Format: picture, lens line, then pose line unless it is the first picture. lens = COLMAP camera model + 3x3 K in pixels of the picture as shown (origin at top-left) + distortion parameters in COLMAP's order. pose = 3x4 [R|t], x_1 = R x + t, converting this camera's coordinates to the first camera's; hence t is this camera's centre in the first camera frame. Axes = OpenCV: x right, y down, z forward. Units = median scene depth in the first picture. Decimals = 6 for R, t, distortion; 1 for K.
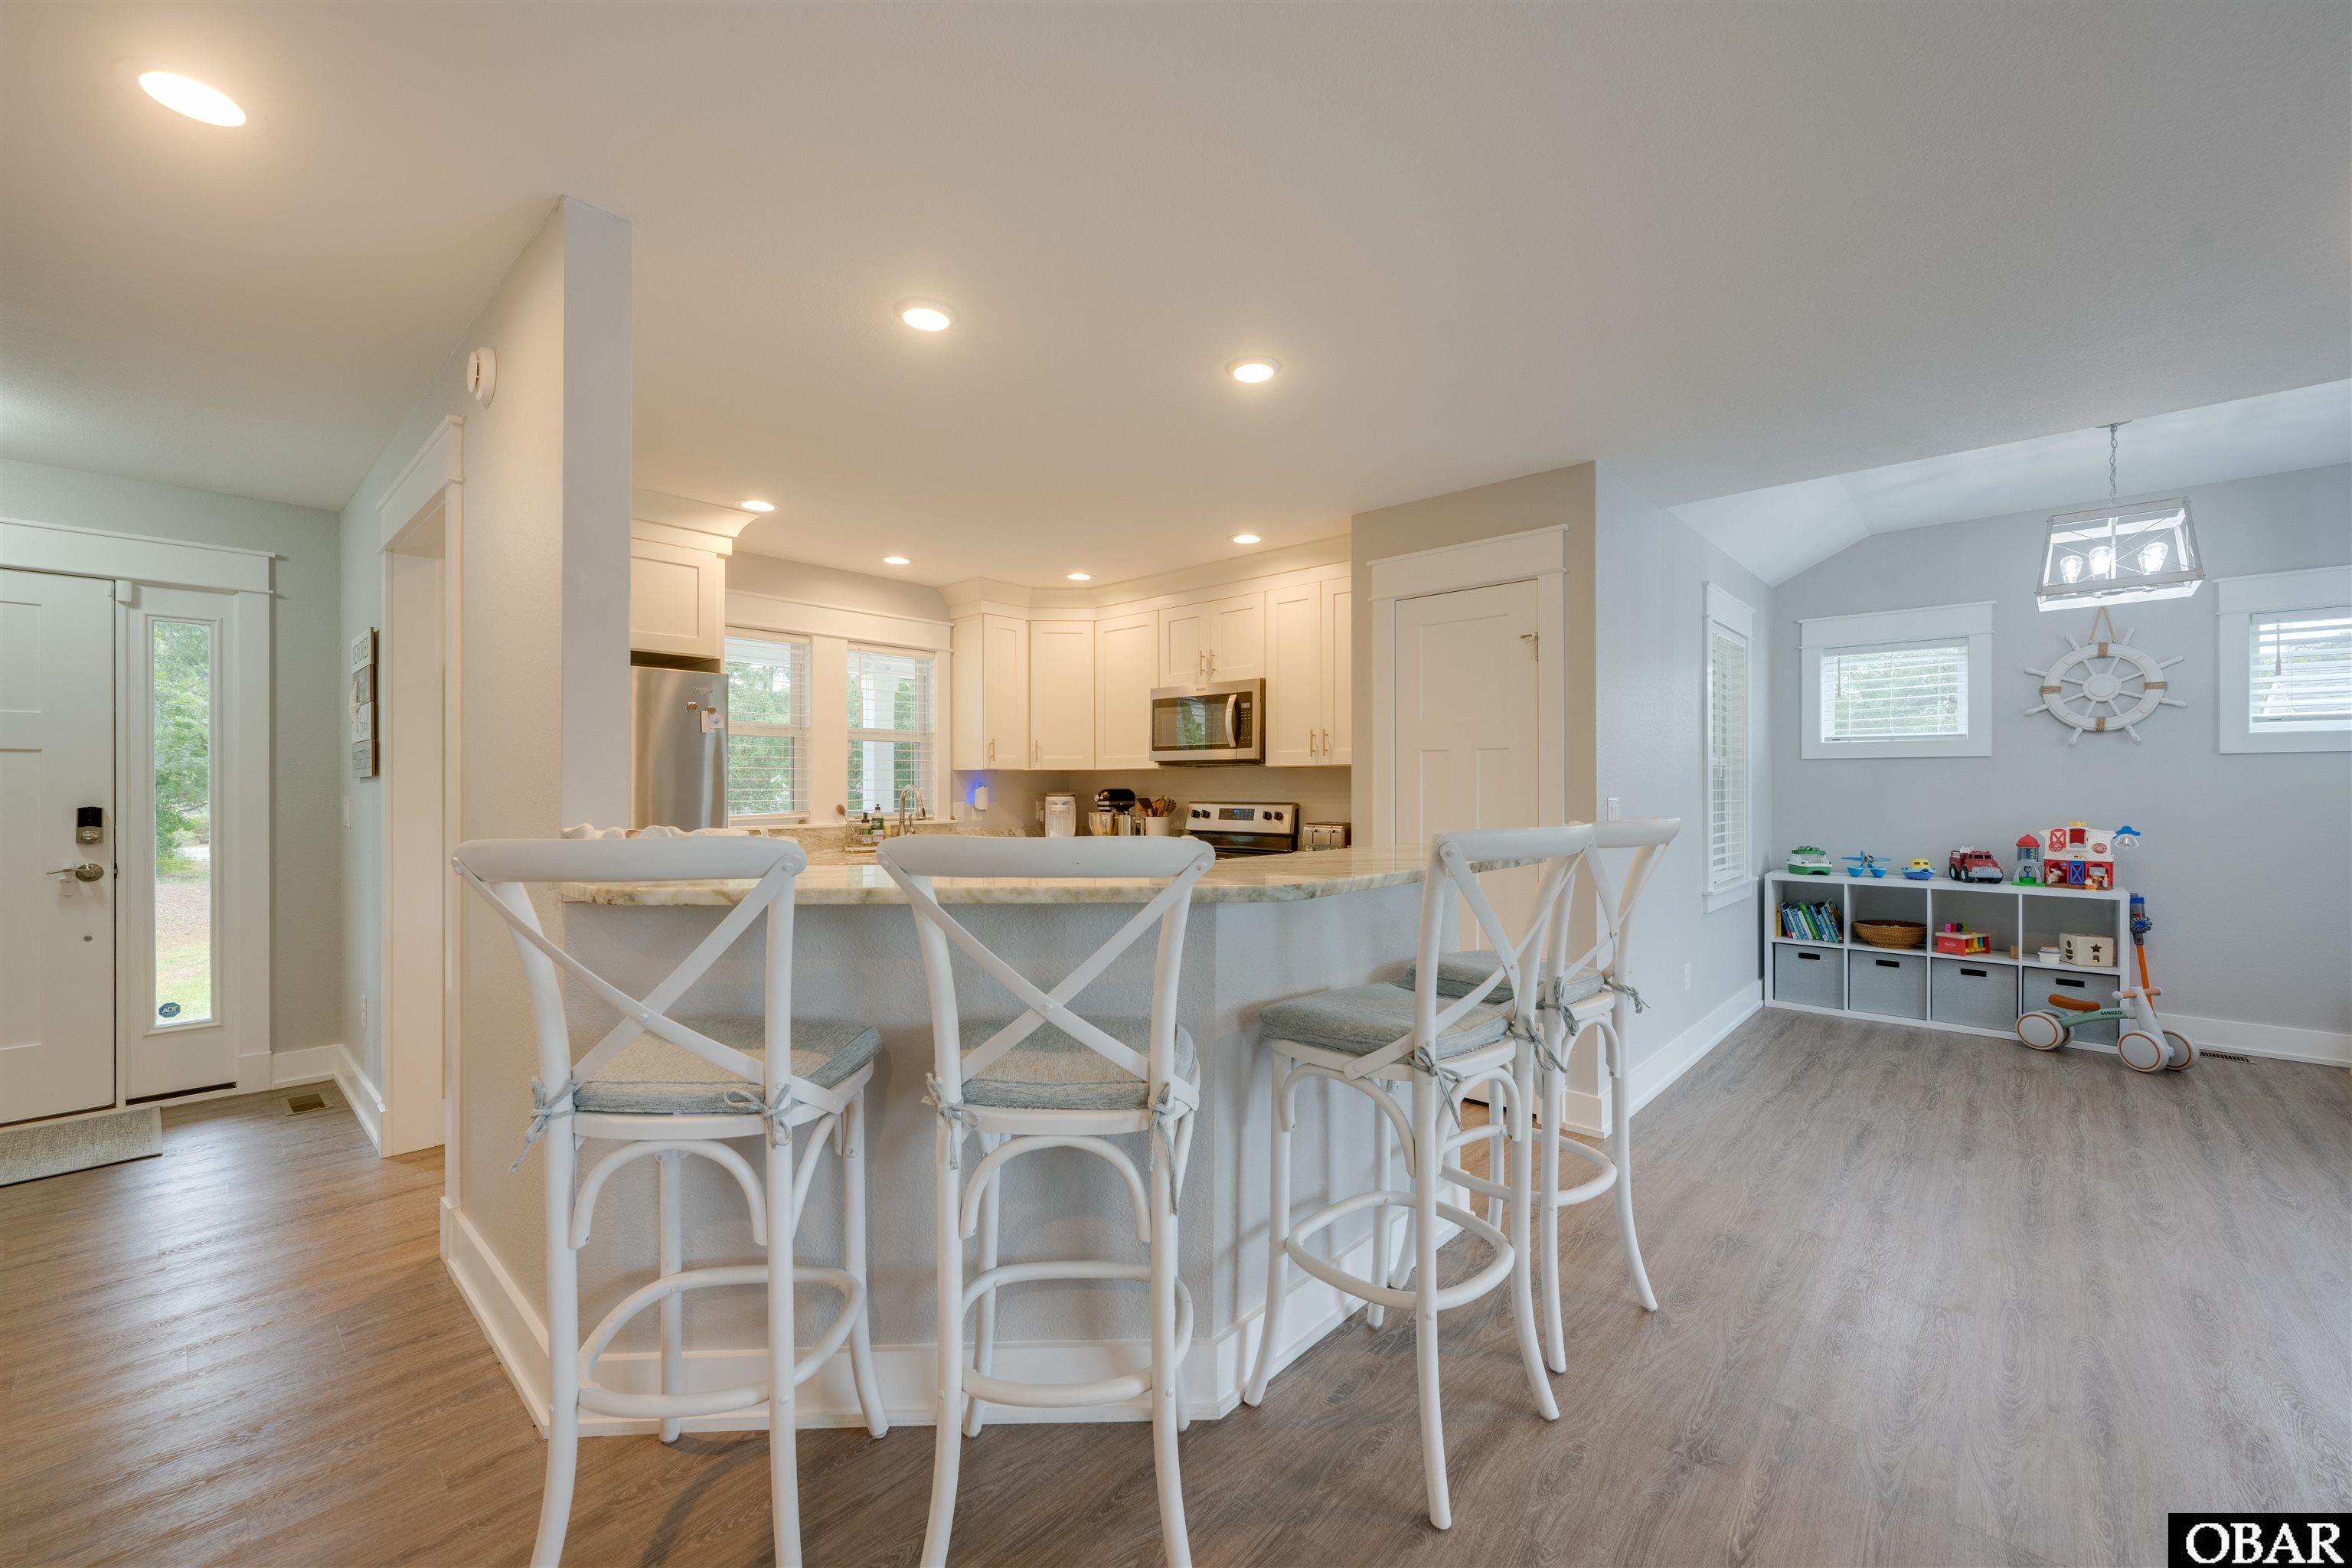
lens RADIAL K [[934.4, 0, 1158.5], [0, 934.4, 779.6], [0, 0, 1]] dist [-0.001818, 0.000383]
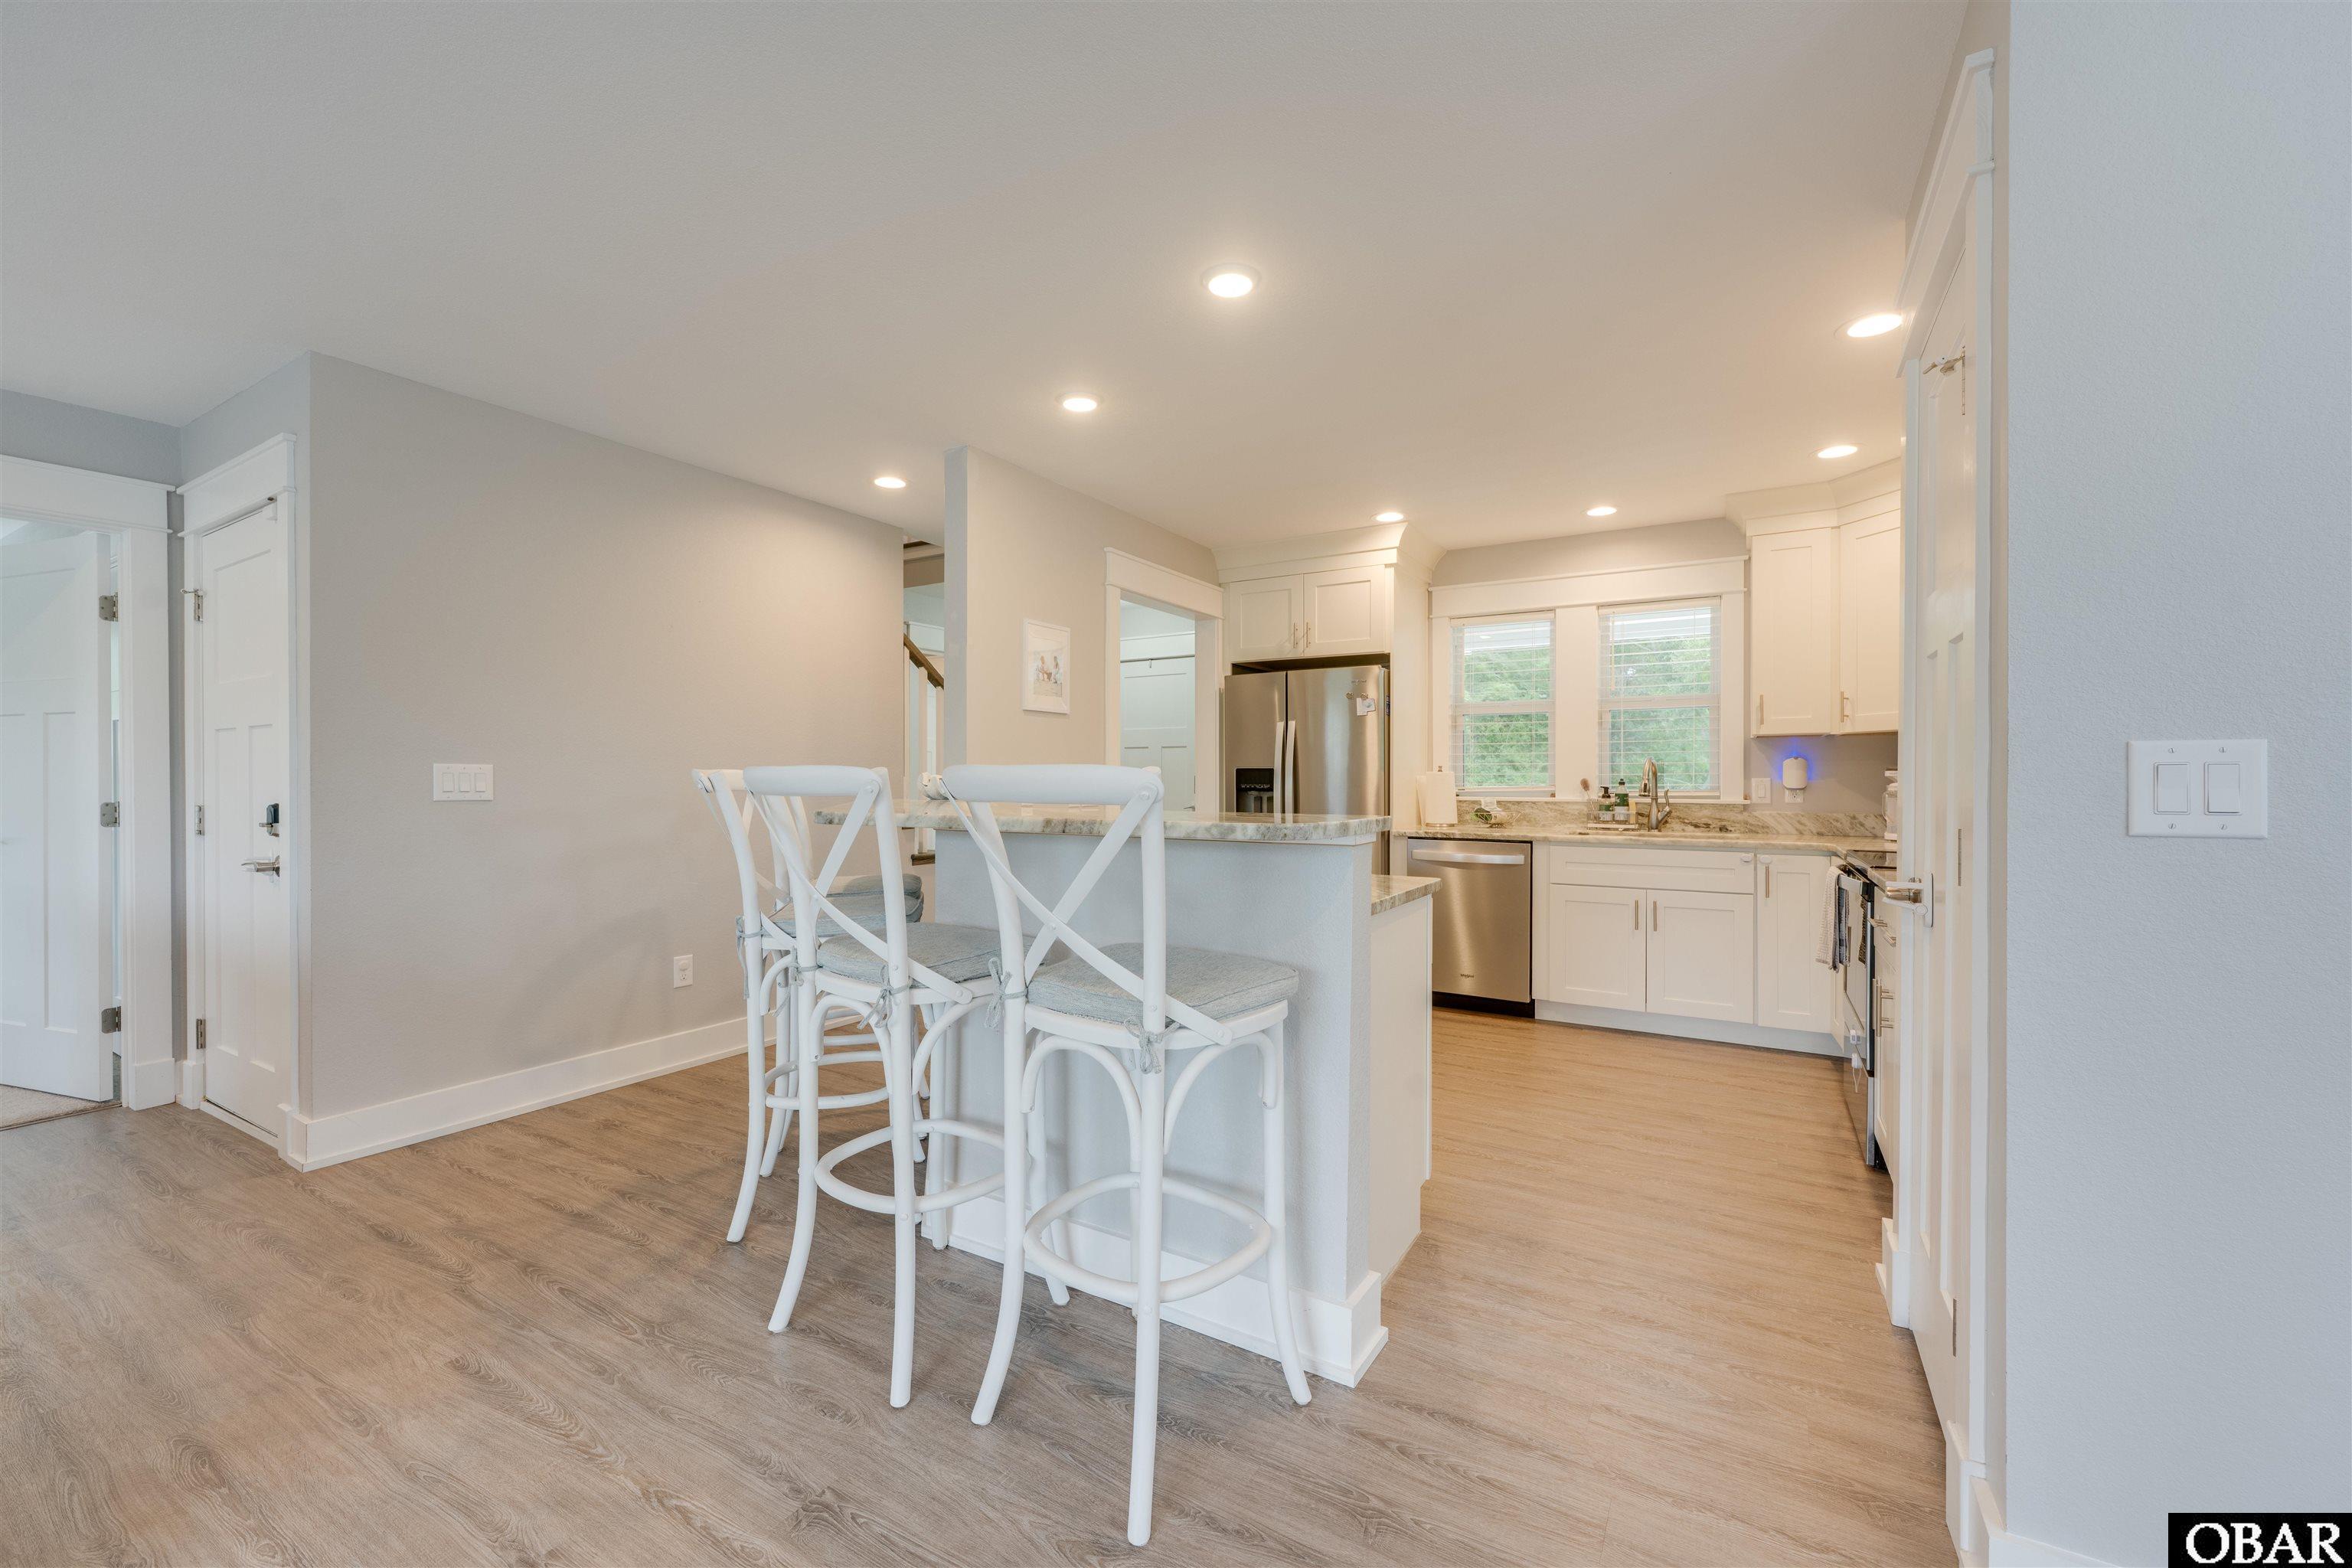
lens RADIAL K [[934.4, 0, 1202.0], [0, 934.4, 782.1], [0, 0, 1]] dist [-0.001818, 0.000383]
pose [[0.215968, 0.006527, -0.976379, 0.553634], [0.002999, 0.999969, 0.007348, 0.023769], [0.976396, -0.004515, 0.215941, 0.437717]]
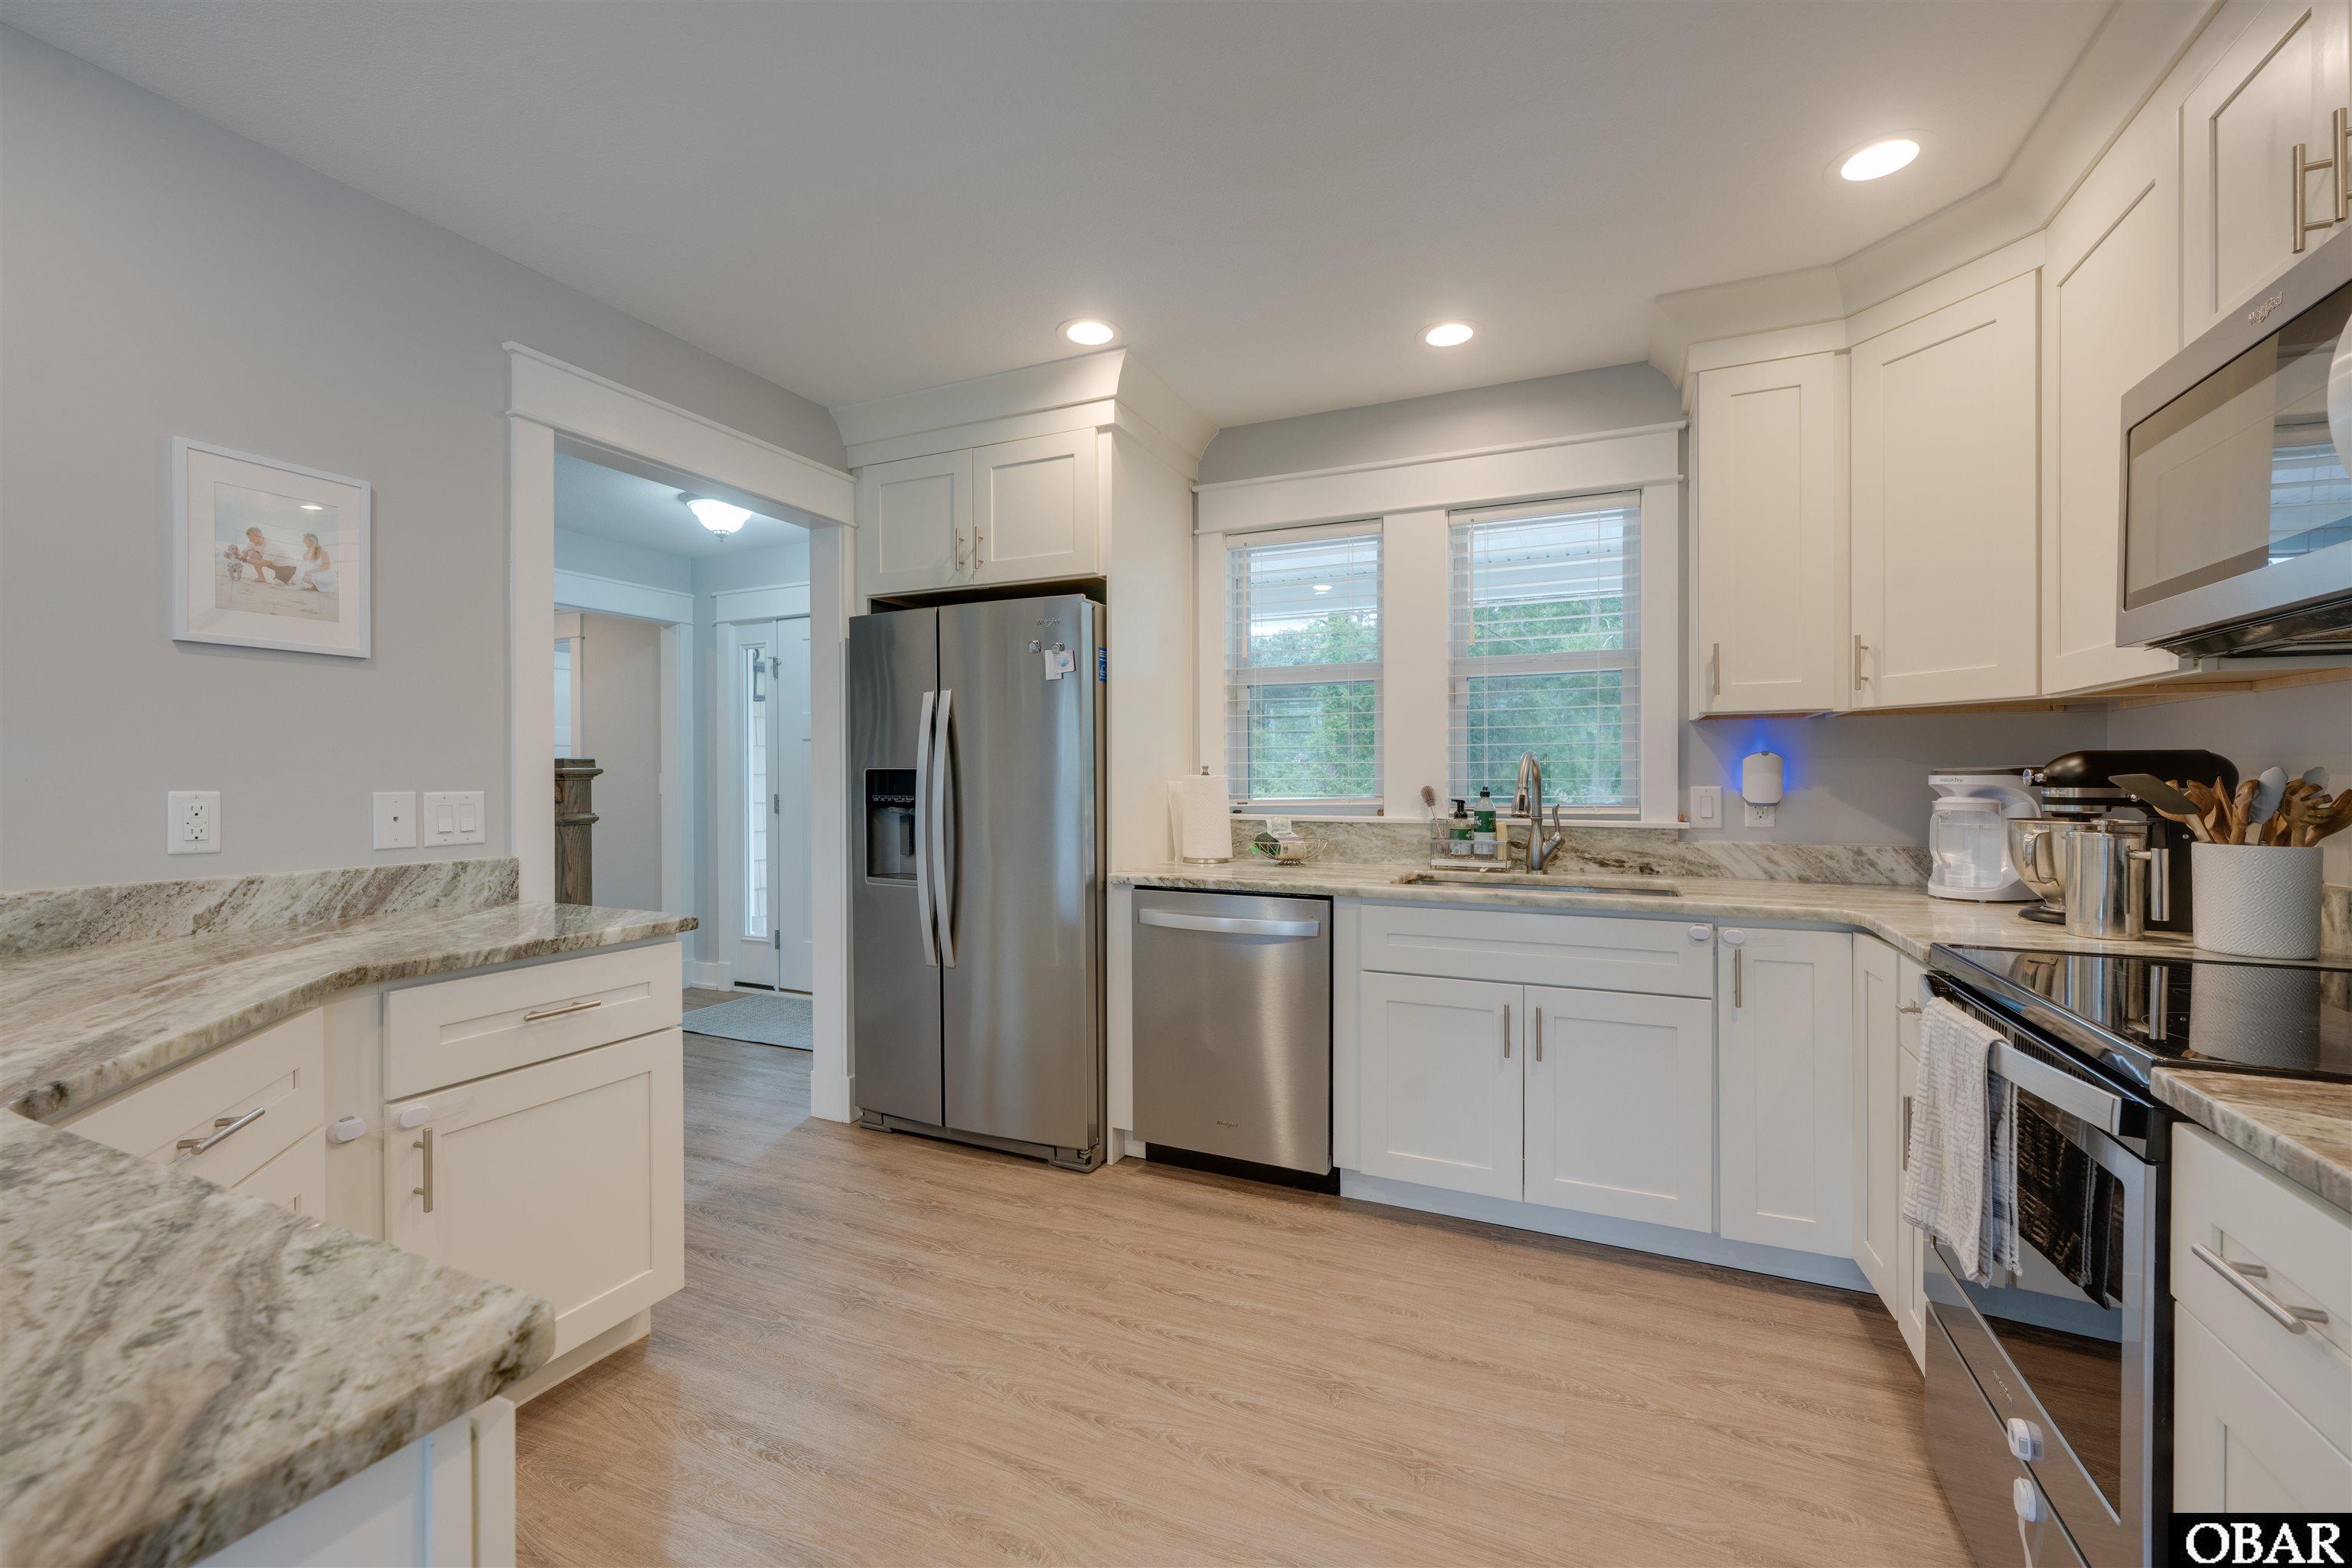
lens RADIAL K [[934.4, 0, 1160.3], [0, 934.4, 777.2], [0, 0, 1]] dist [-0.001818, 0.000383]
pose [[0.286102, 0.002087, -0.958197, 0.201788], [0.002971, 0.999991, 0.003065, 0.020079], [0.958195, -0.003724, 0.286093, 0.712370]]
